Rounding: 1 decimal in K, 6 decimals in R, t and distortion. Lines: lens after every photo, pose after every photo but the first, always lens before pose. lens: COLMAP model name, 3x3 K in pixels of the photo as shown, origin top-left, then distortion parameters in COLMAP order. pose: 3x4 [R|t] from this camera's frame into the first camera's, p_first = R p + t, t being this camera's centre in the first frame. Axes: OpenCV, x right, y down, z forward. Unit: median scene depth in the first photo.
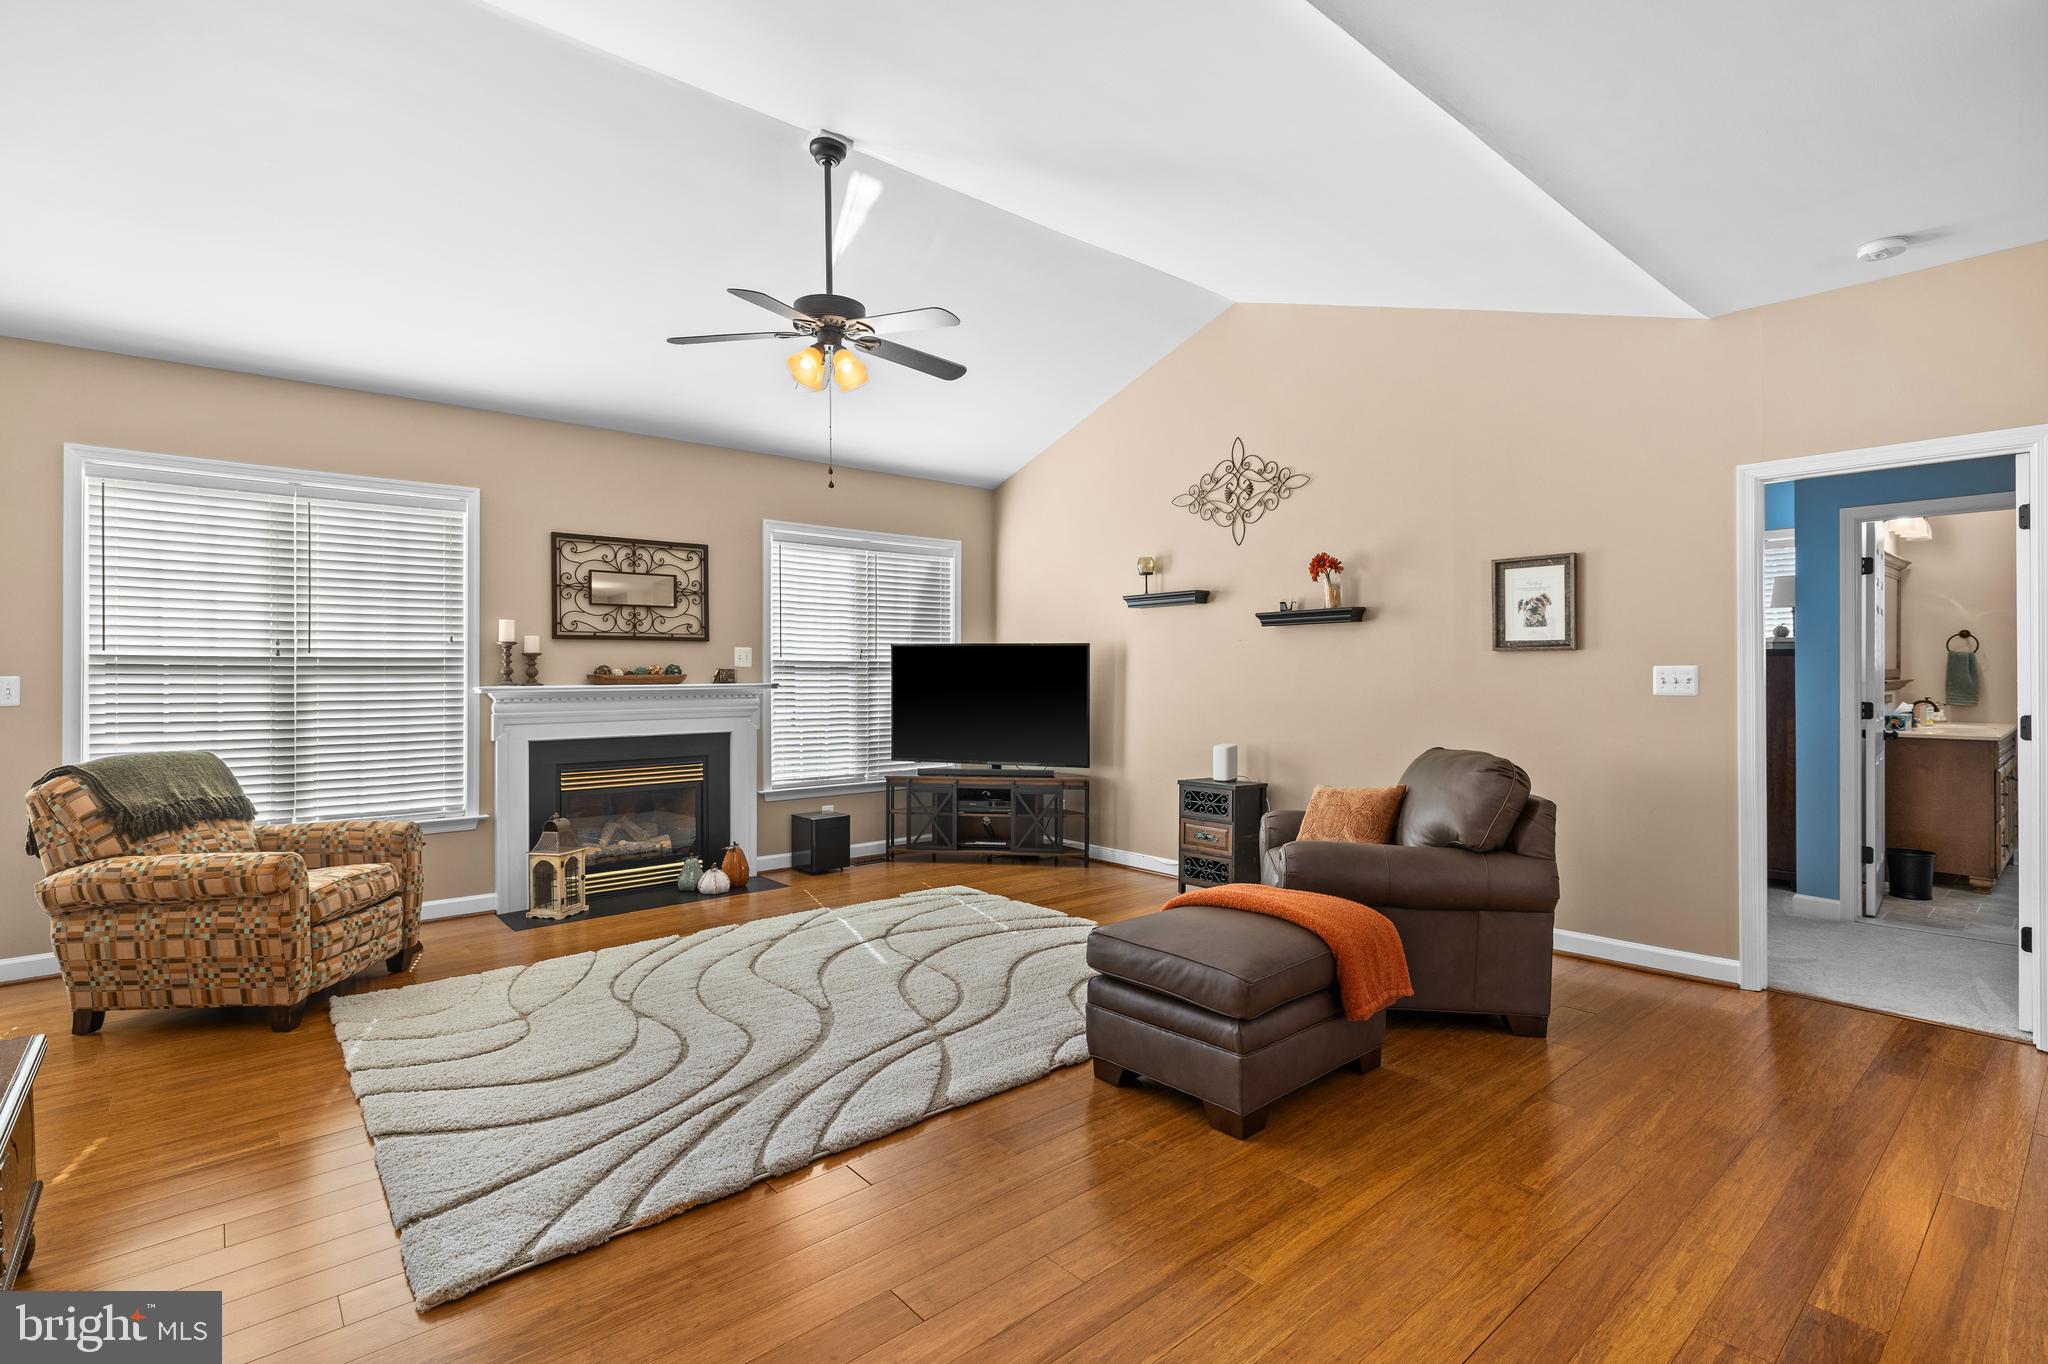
lens RADIAL K [[942.0, 0, 1033.7], [0, 942.0, 674.7], [0, 0, 1]] dist [-0.005281, 0.002097]
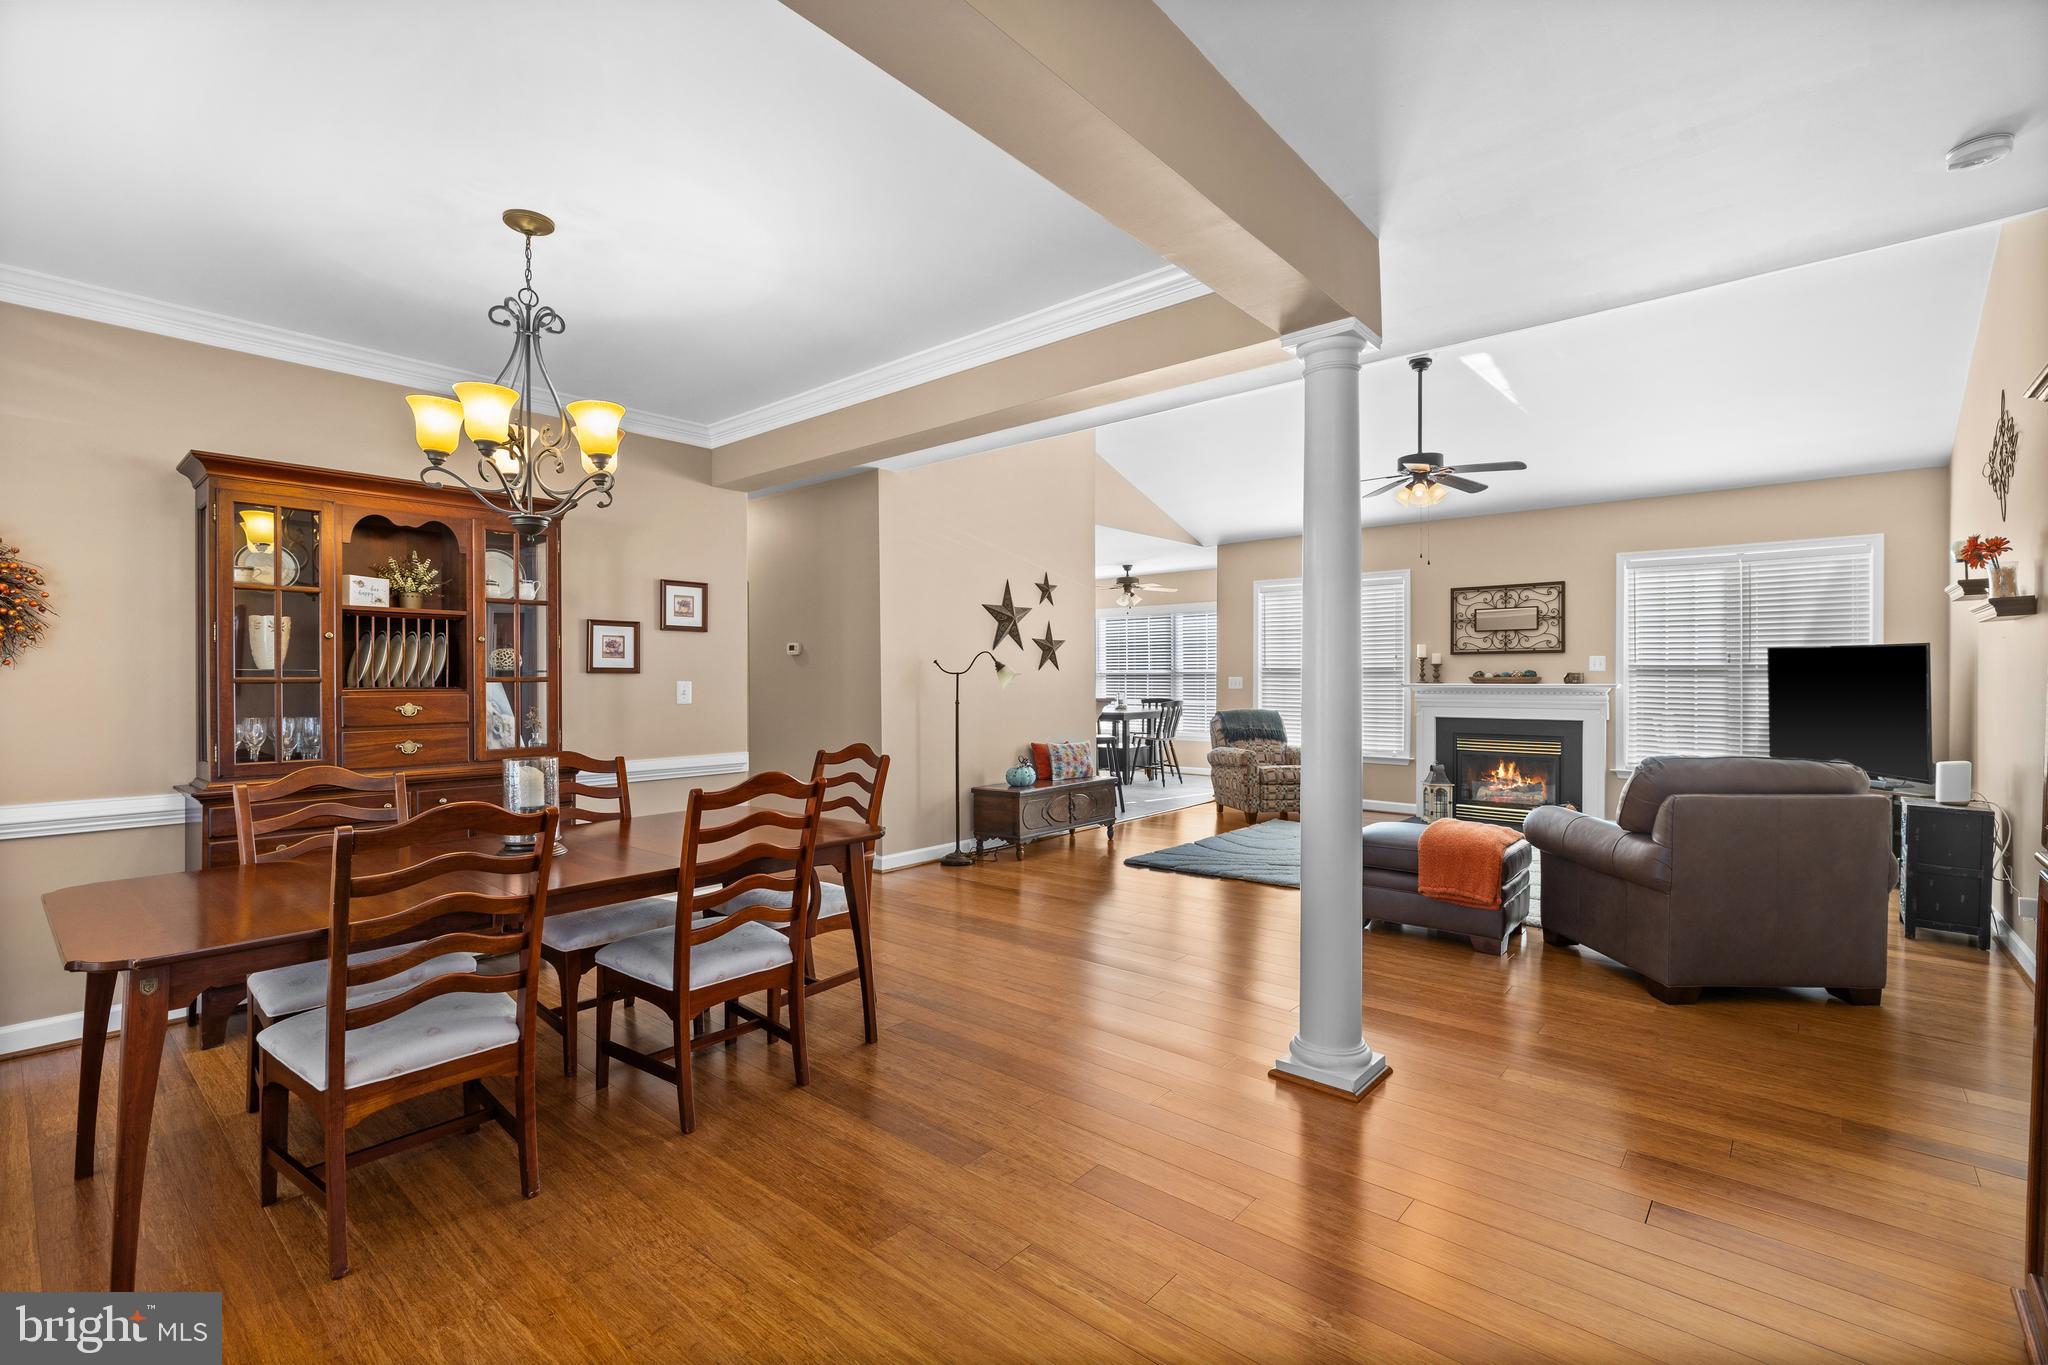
lens RADIAL K [[942.0, 0, 1019.2], [0, 942.0, 685.5], [0, 0, 1]] dist [-0.005281, 0.002097]
pose [[0.147064, 0.013281, -0.989038, 0.941674], [0.000730, 0.999908, 0.013535, -0.007201], [0.989127, -0.002713, 0.147041, 0.030963]]
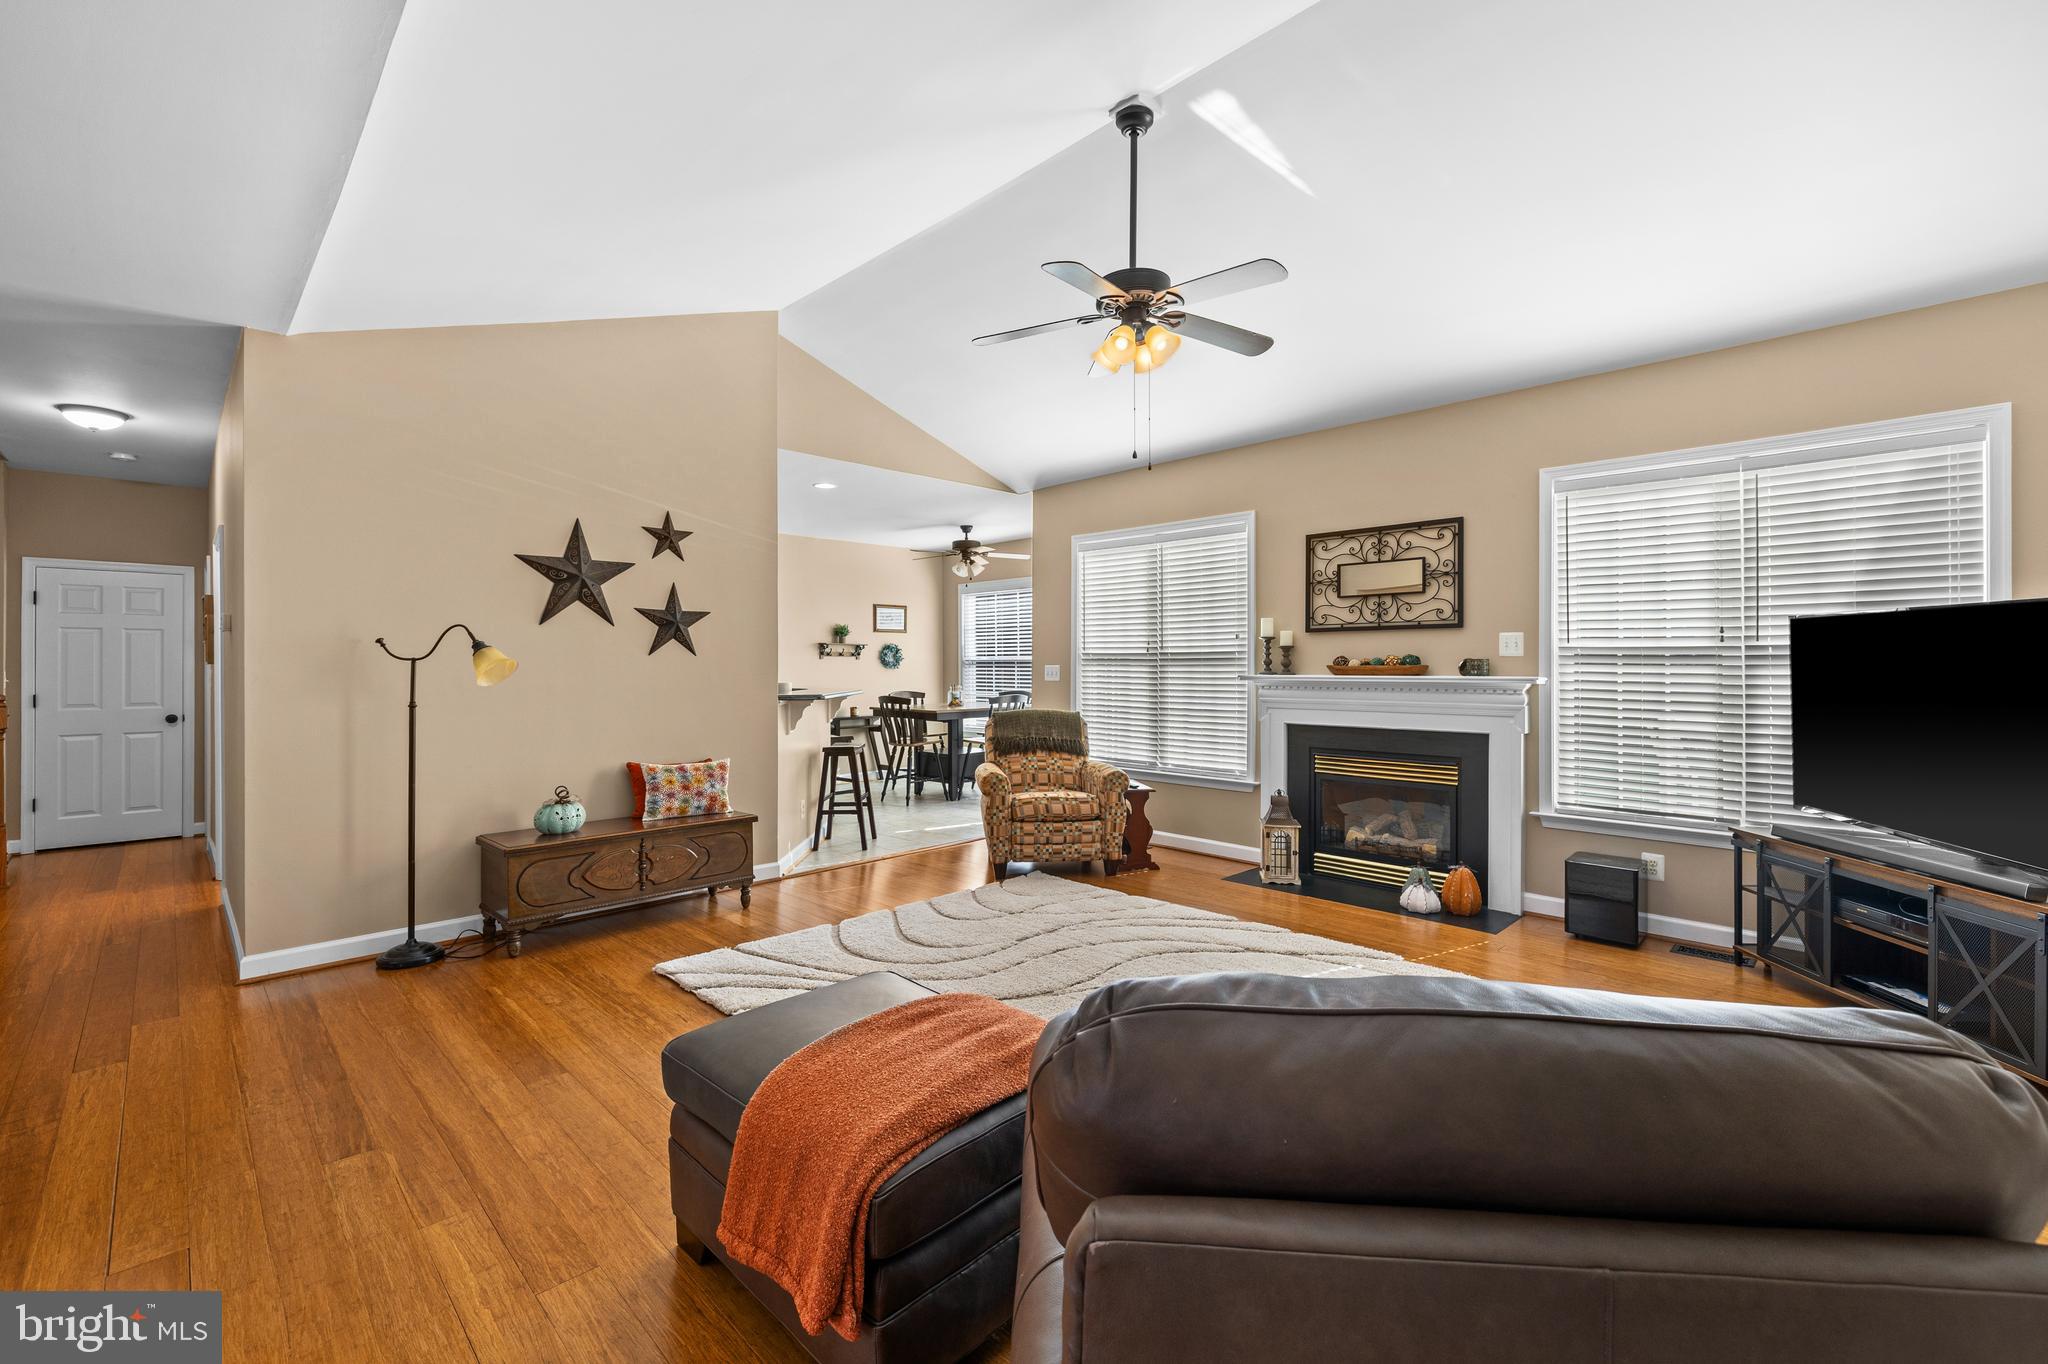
lens RADIAL K [[876.6, 0, 1030.4], [0, 876.6, 667.8], [0, 0, 1]] dist [0.002409, 0.000321]
pose [[0.070939, 0.007565, -0.997452, 0.470040], [0.000463, 0.999971, 0.007617, -0.004583], [0.997481, -0.001002, 0.070933, 0.586280]]
